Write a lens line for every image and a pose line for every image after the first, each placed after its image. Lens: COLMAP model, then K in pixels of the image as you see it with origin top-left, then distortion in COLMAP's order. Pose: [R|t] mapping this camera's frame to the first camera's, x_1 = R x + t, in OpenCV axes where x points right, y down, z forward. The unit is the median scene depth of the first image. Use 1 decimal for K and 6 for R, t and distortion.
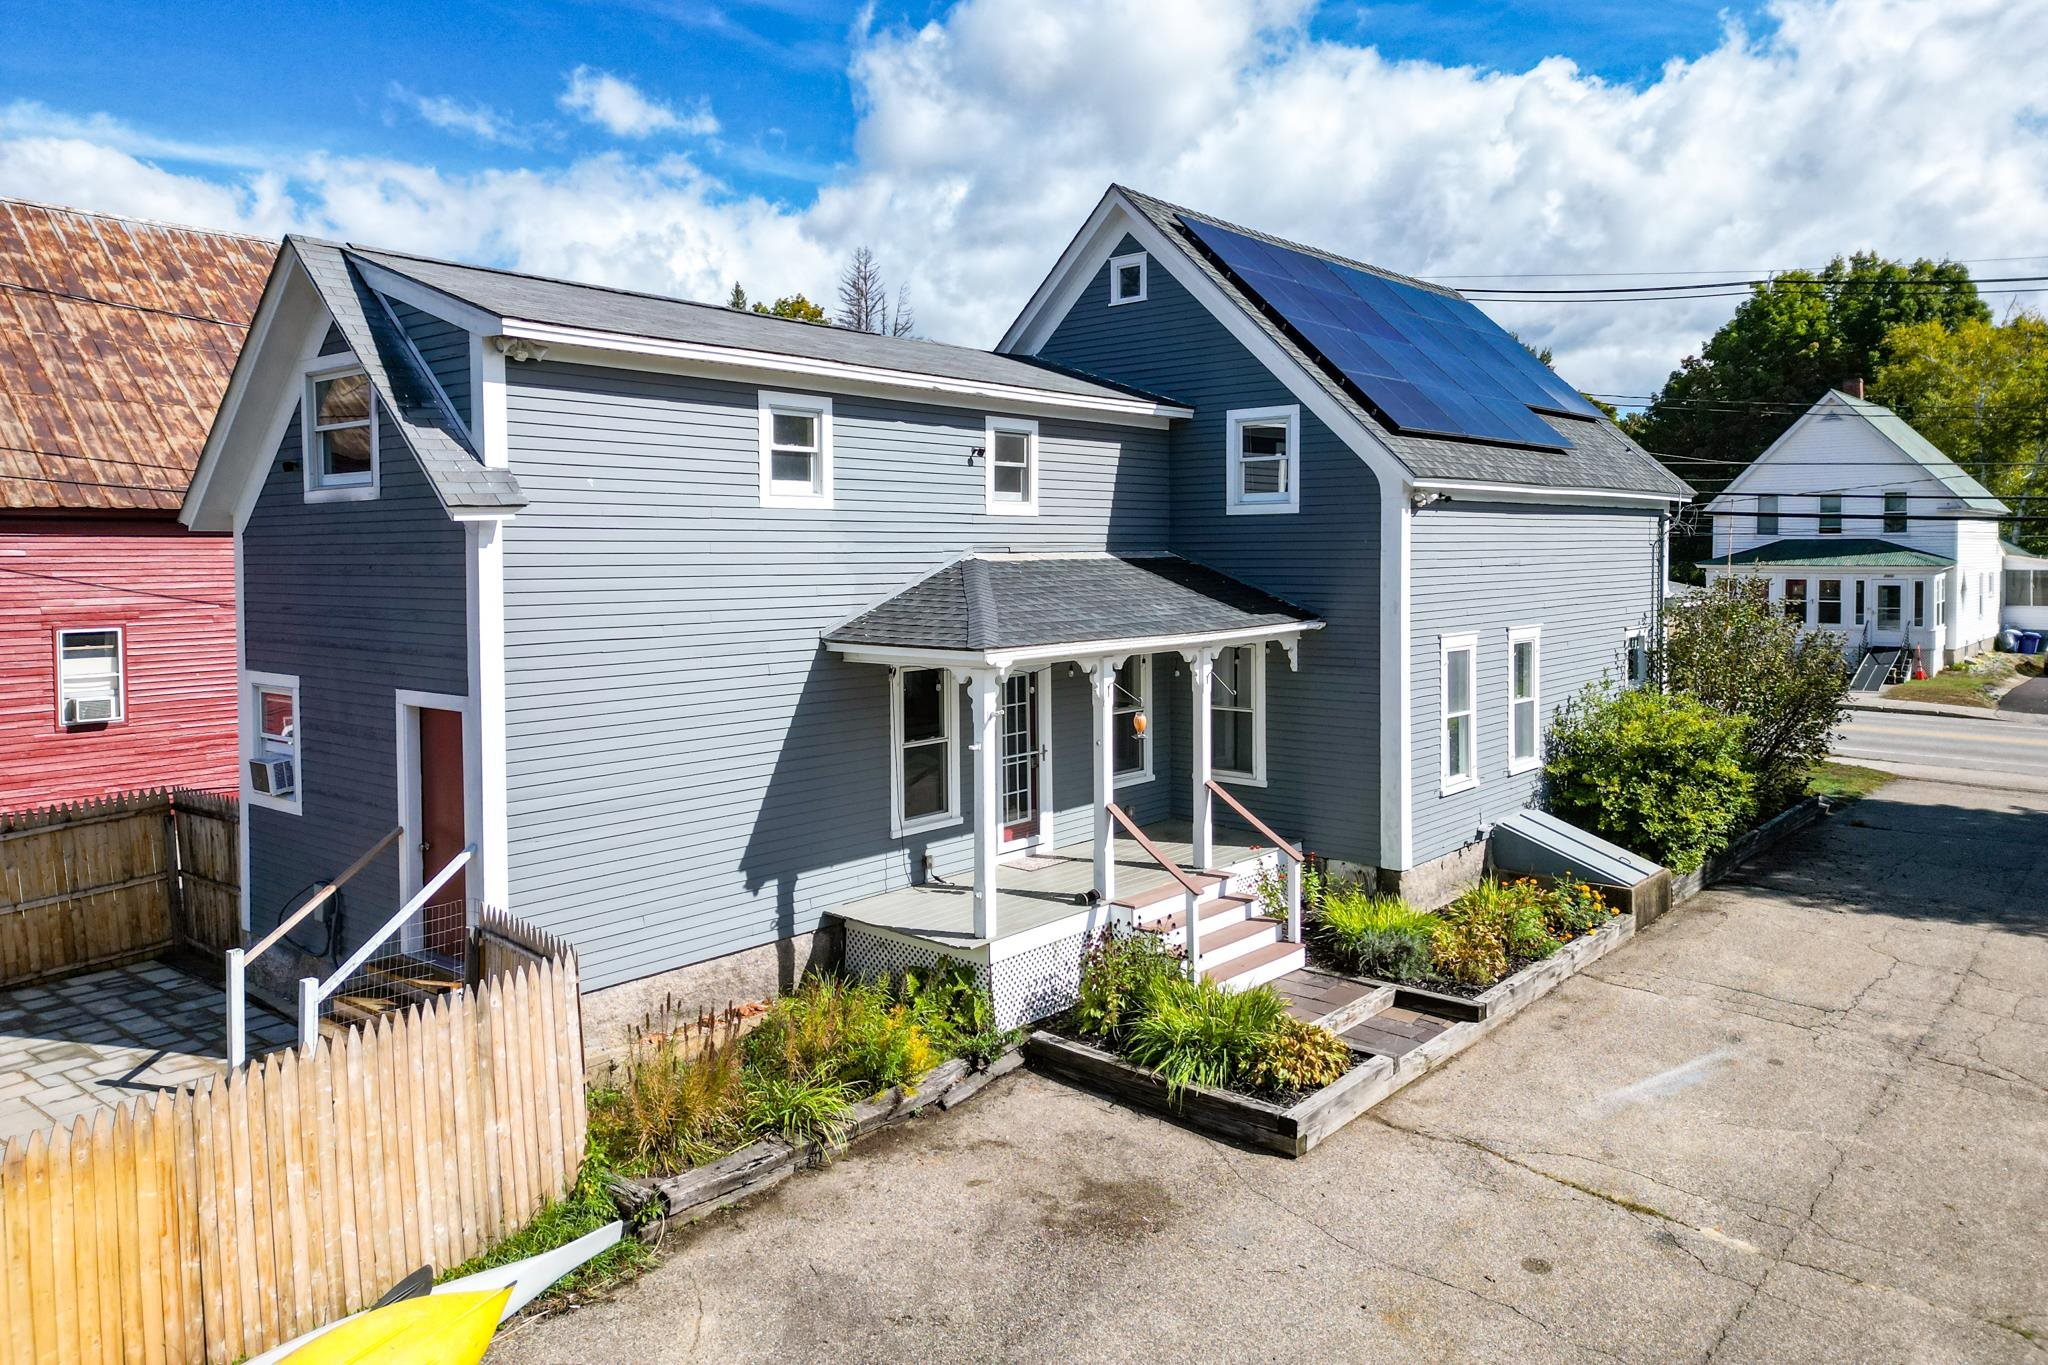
lens RADIAL K [[1450.8, 0, 1018.2], [0, 1450.8, 583.3], [0, 0, 1]] dist [0.026905, -0.004550]
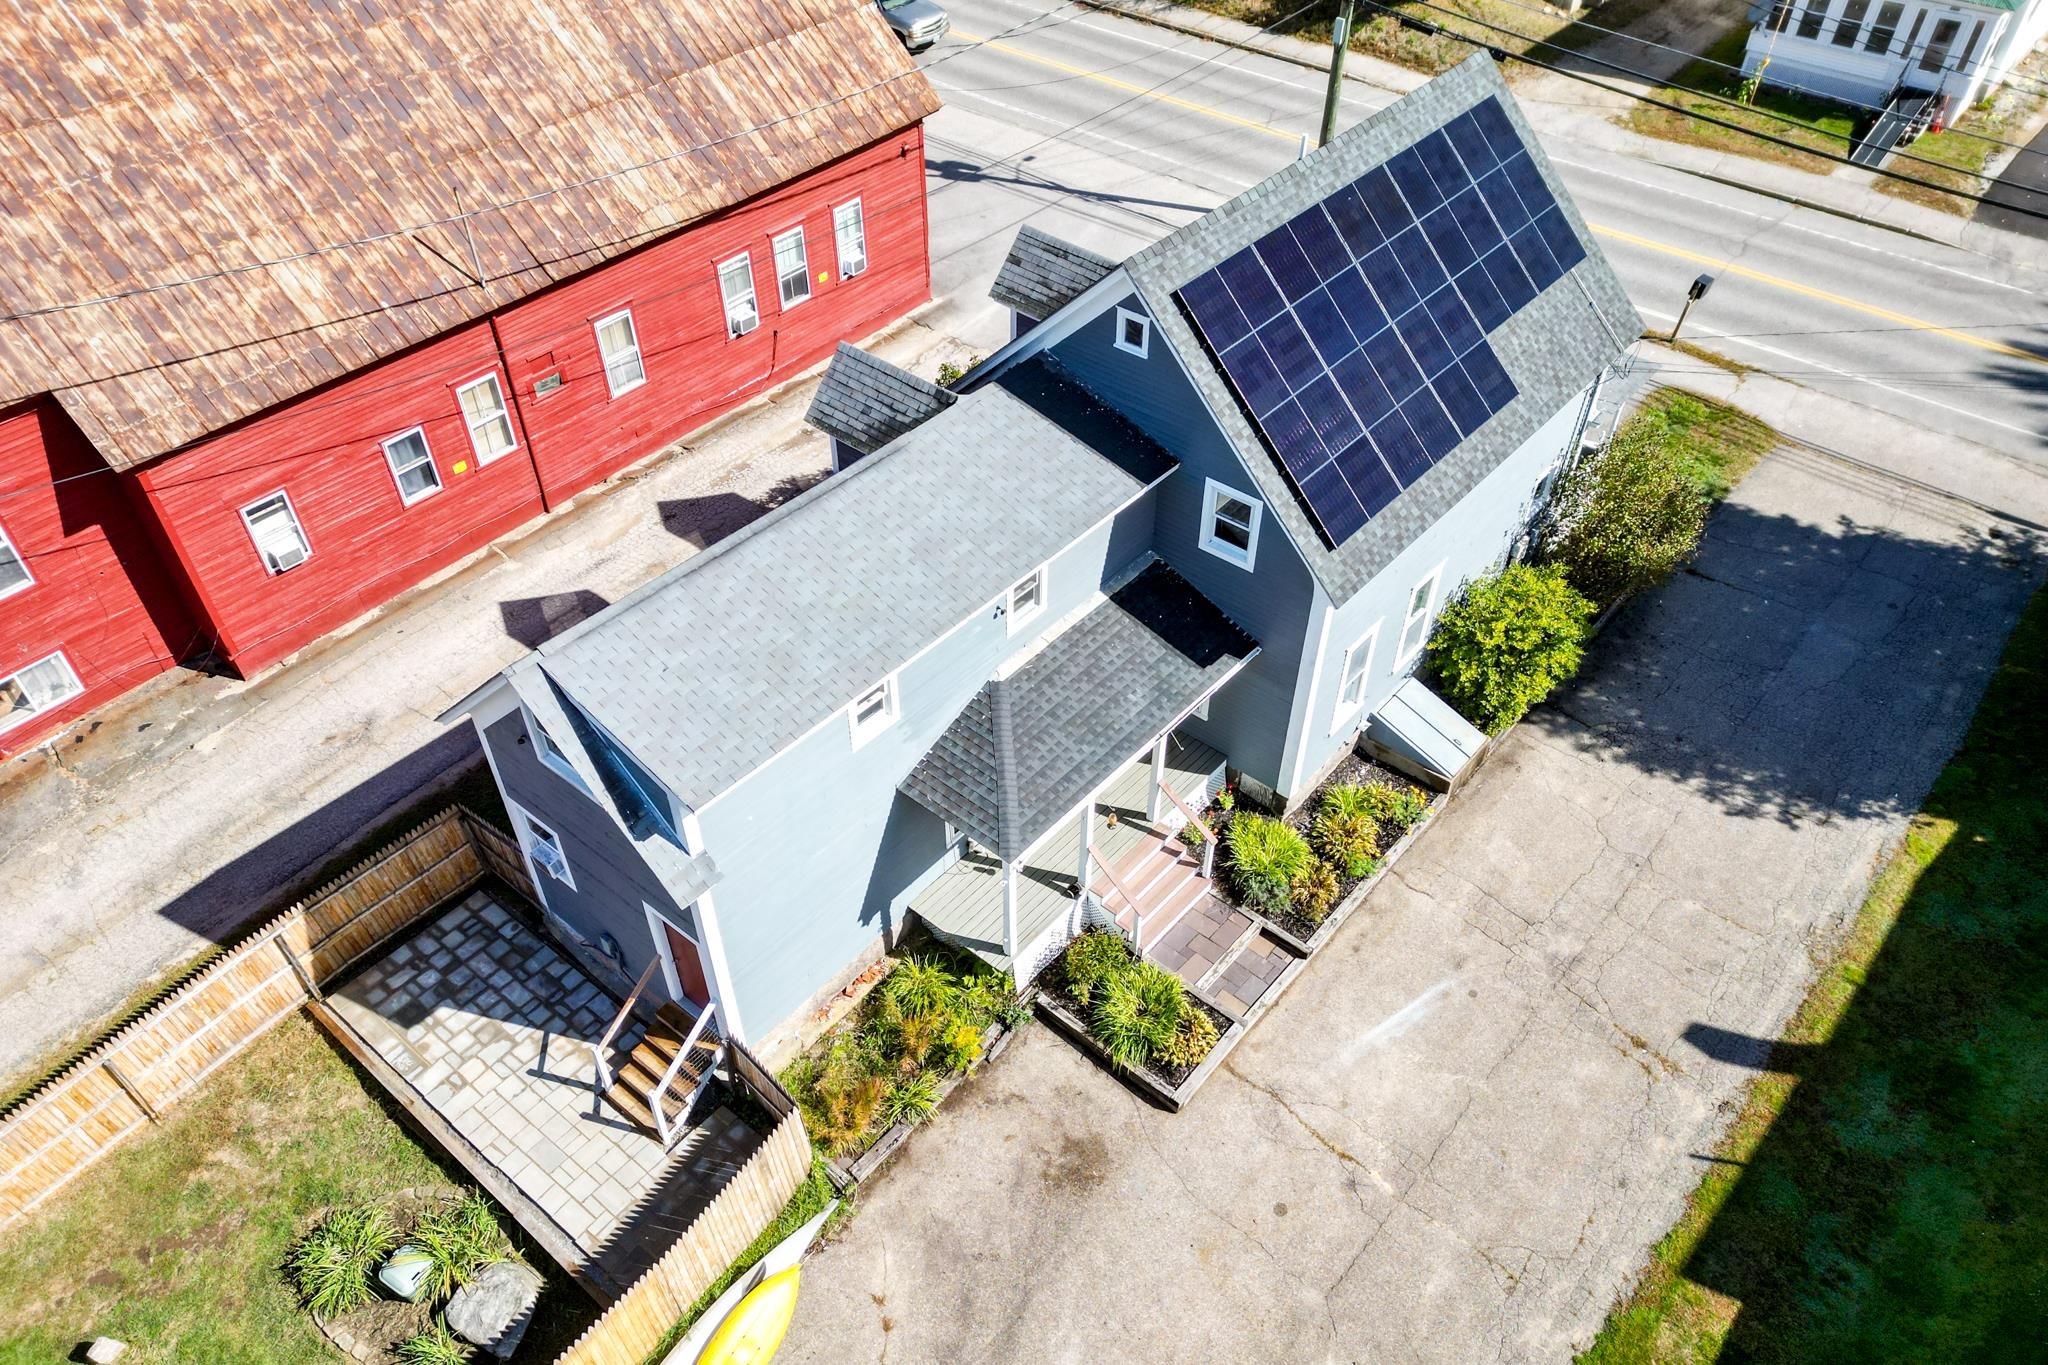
lens RADIAL K [[1441.3, 0, 1022.6], [0, 1441.3, 753.5], [0, 0, 1]] dist [0.069461, -0.060784]
pose [[0.999987, 0.002740, 0.004410, -0.015318], [-0.005027, 0.723683, 0.690115, -0.962575], [-0.001300, -0.690127, 0.723687, -0.029766]]
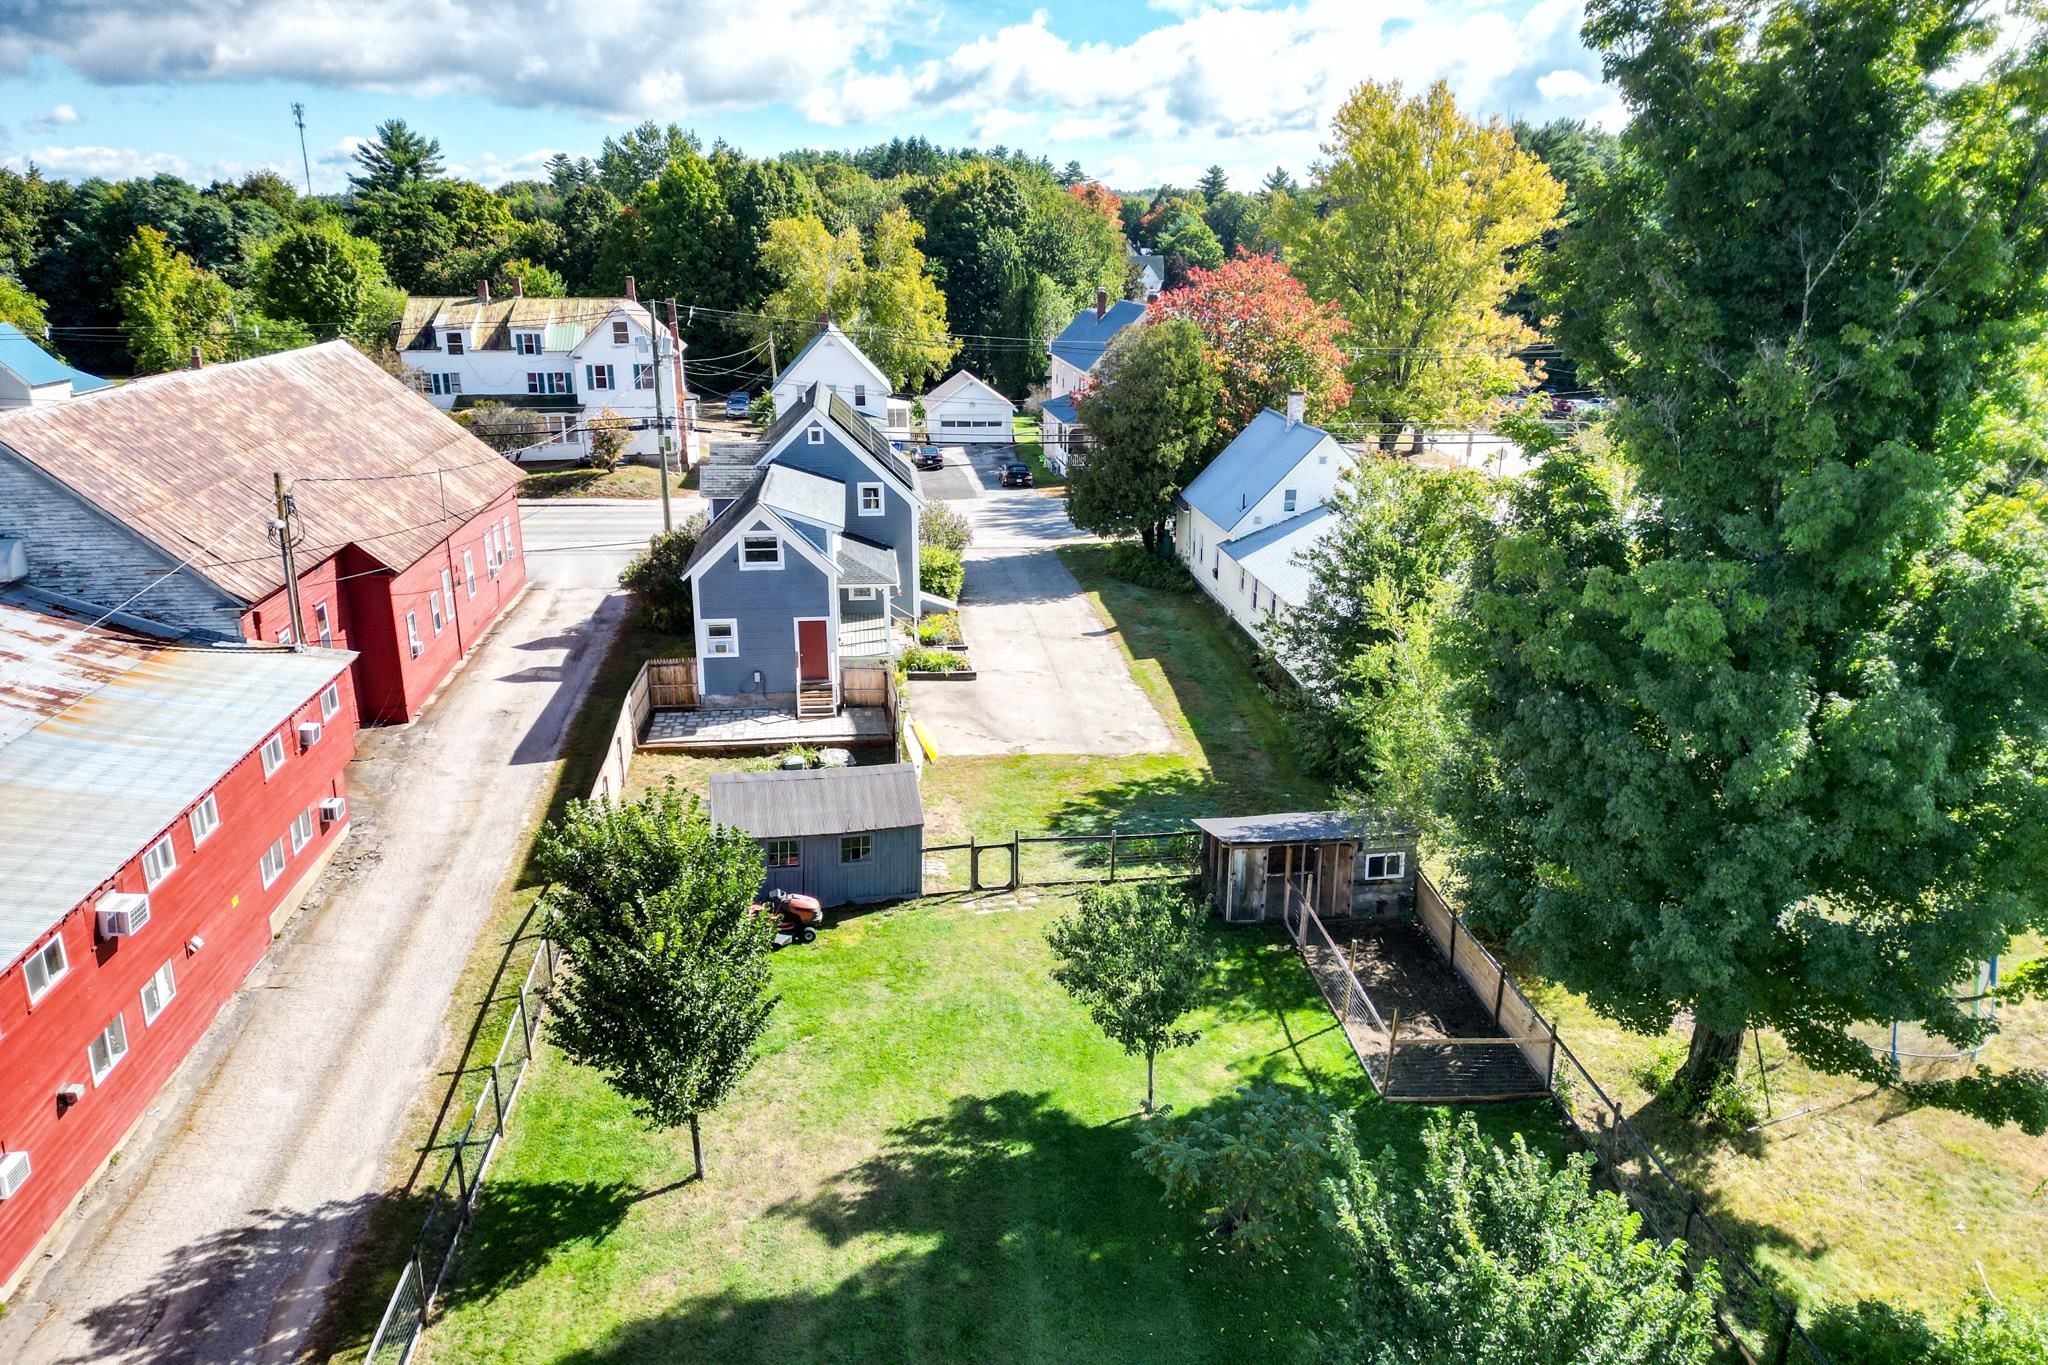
lens RADIAL K [[1414.8, 0, 1014.6], [0, 1414.8, 691.6], [0, 0, 1]] dist [0.090727, -0.087353]
pose [[0.680081, -0.215246, 0.700827, -2.301442], [0.009795, 0.958512, 0.284884, -0.685019], [-0.733071, -0.186880, 0.653974, -1.642311]]
